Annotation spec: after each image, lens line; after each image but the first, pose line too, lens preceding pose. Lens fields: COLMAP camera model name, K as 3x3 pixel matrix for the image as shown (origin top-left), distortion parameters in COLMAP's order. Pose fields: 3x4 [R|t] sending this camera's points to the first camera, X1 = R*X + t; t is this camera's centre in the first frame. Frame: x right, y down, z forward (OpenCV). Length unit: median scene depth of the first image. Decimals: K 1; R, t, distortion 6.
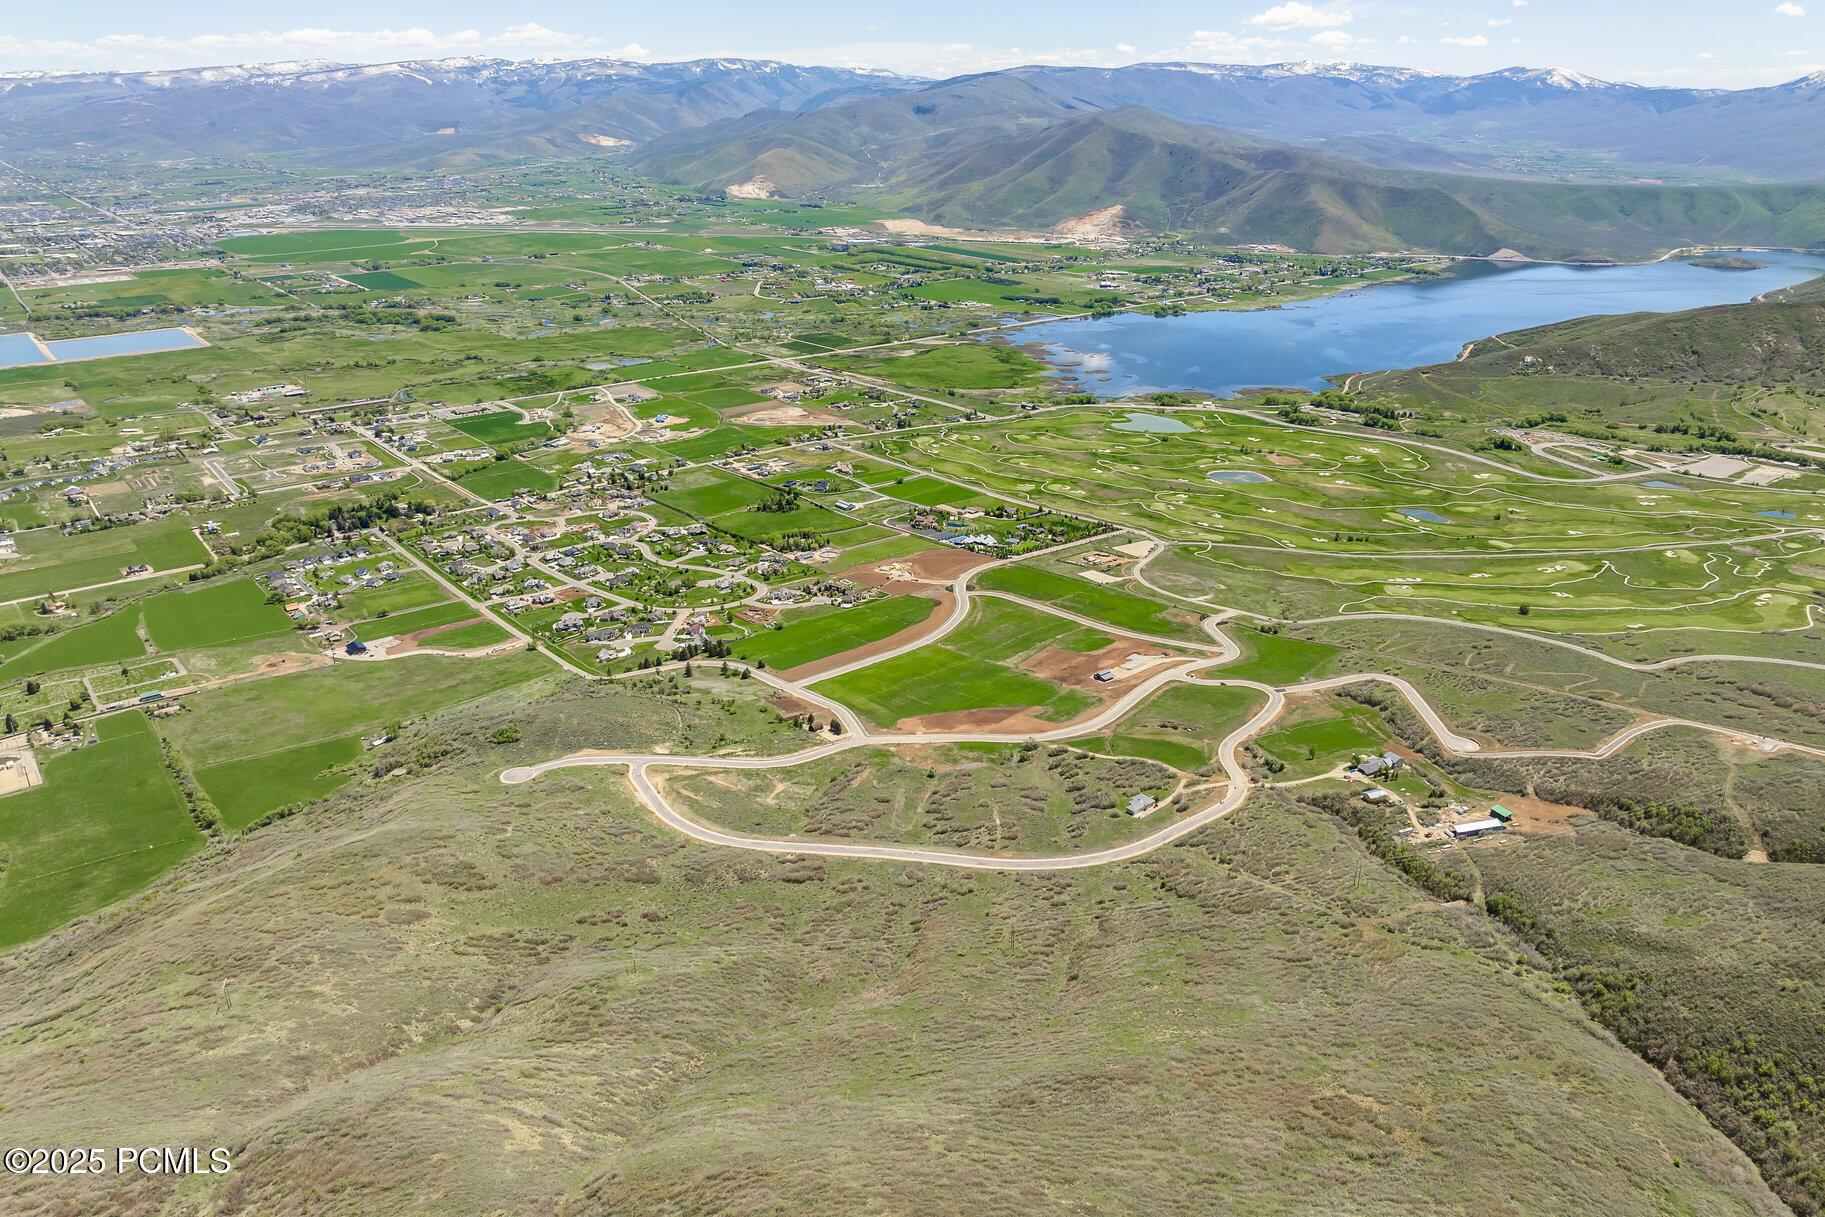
lens RADIAL K [[1271.0, 0, 912.5], [0, 1271.0, 608.5], [0, 0, 1]] dist [-0.045567, -0.000245]
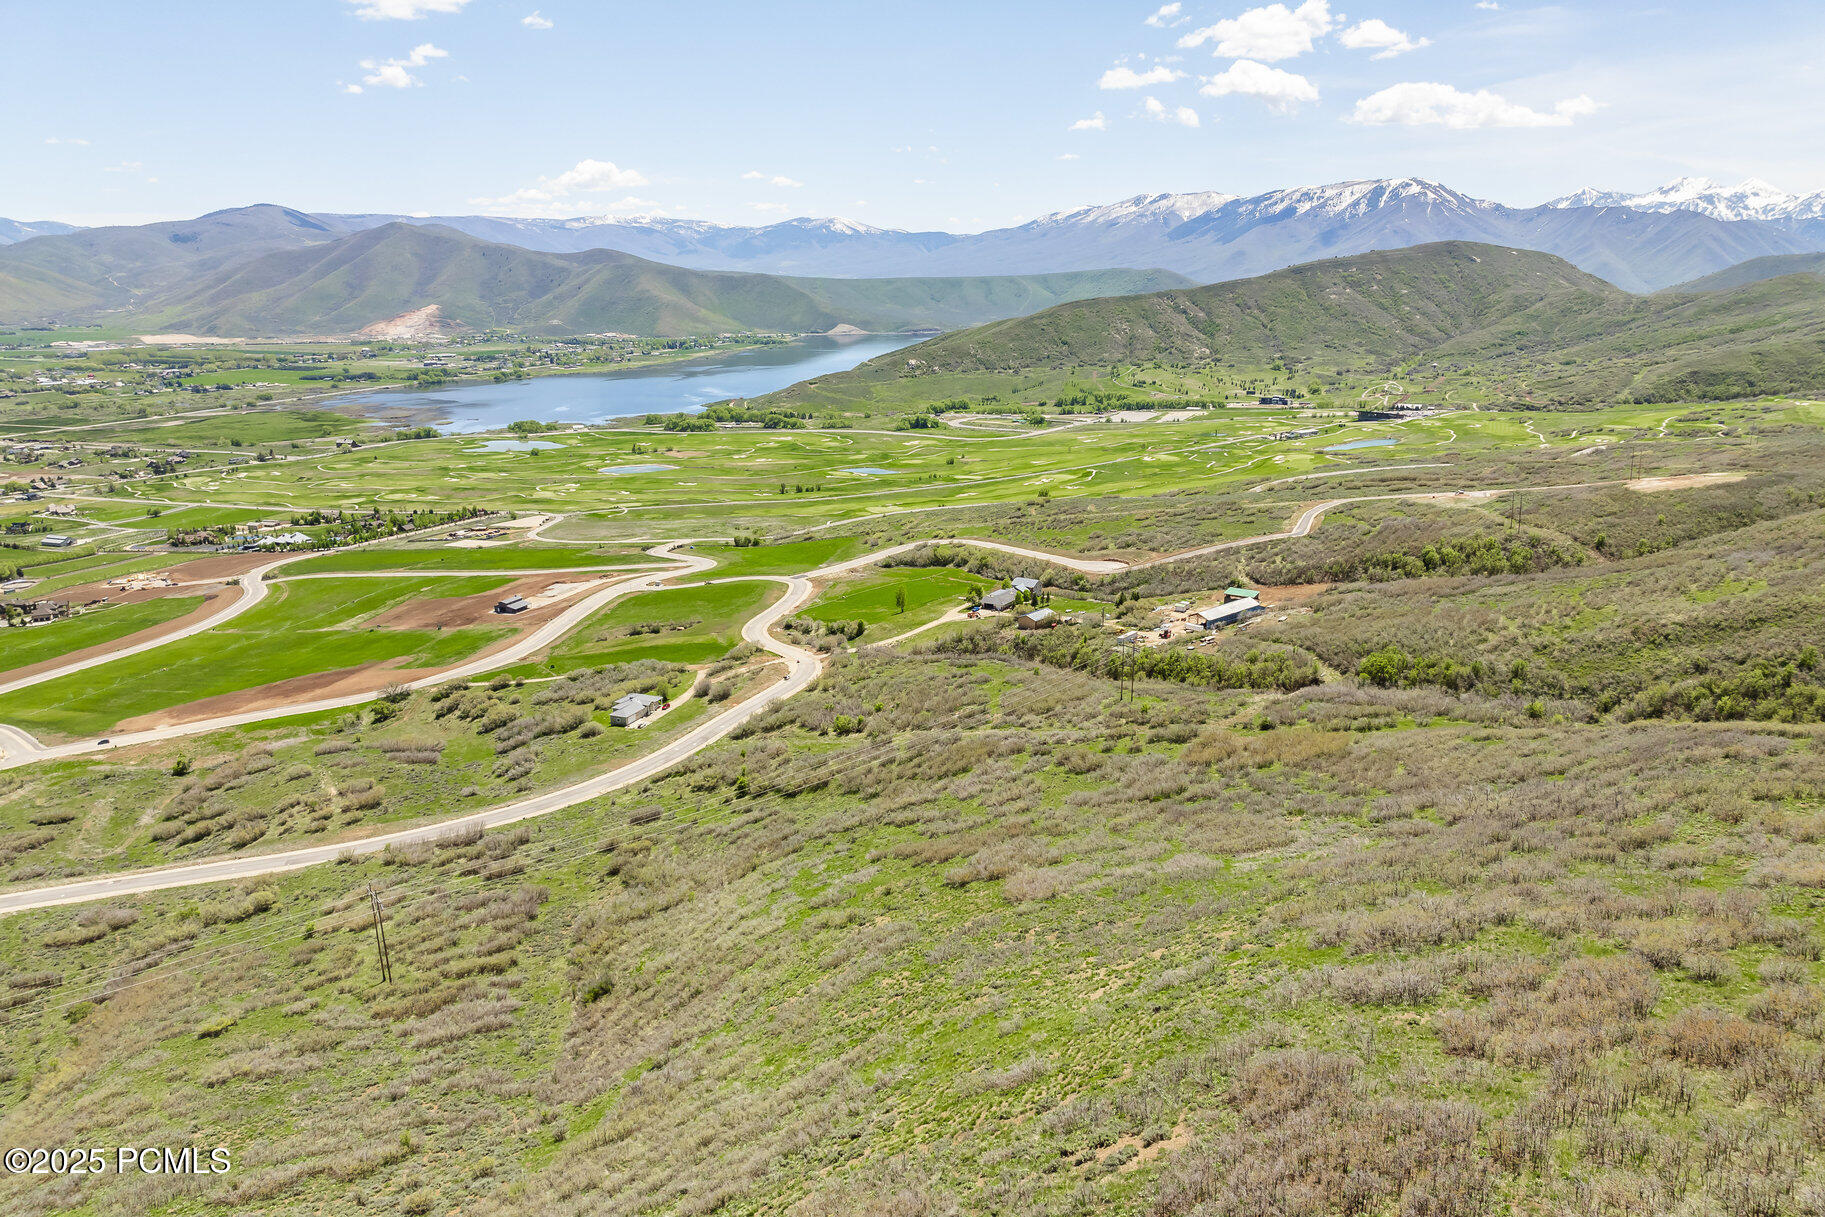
lens RADIAL K [[1284.6, 0, 916.6], [0, 1284.6, 683.8], [0, 0, 1]] dist [-0.037603, 0.001690]
pose [[0.874641, -0.152042, 0.460311, 0.020358], [0.183416, 0.982745, -0.023908, 0.078605], [-0.448733, 0.105340, 0.887436, 0.222459]]
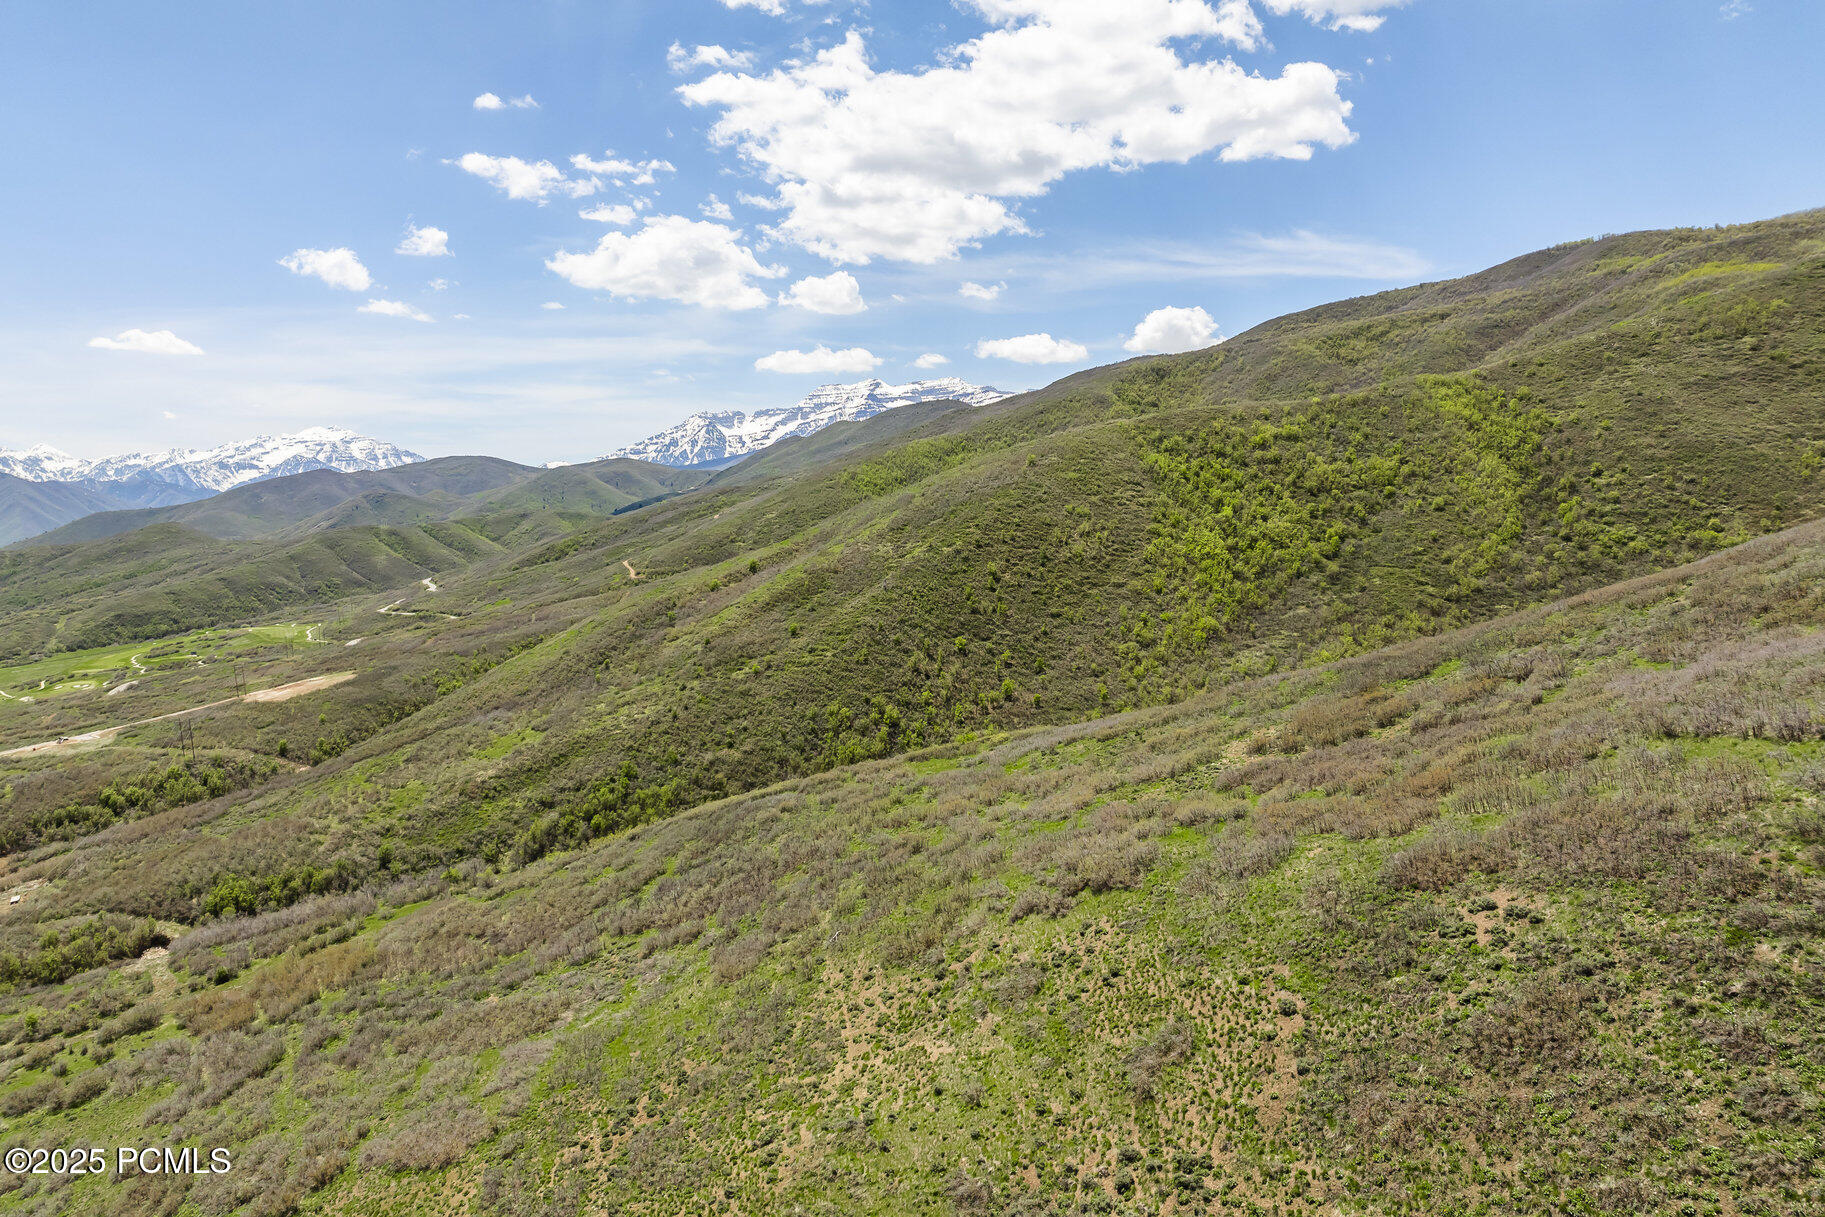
lens RADIAL K [[1294.3, 0, 924.3], [0, 1294.3, 629.8], [0, 0, 1]] dist [-0.059446, 0.028023]
pose [[-0.097150, -0.086509, 0.991503, -0.005104], [0.386911, 0.914573, 0.117708, 0.067373], [-0.916985, 0.395059, -0.055379, 0.270317]]
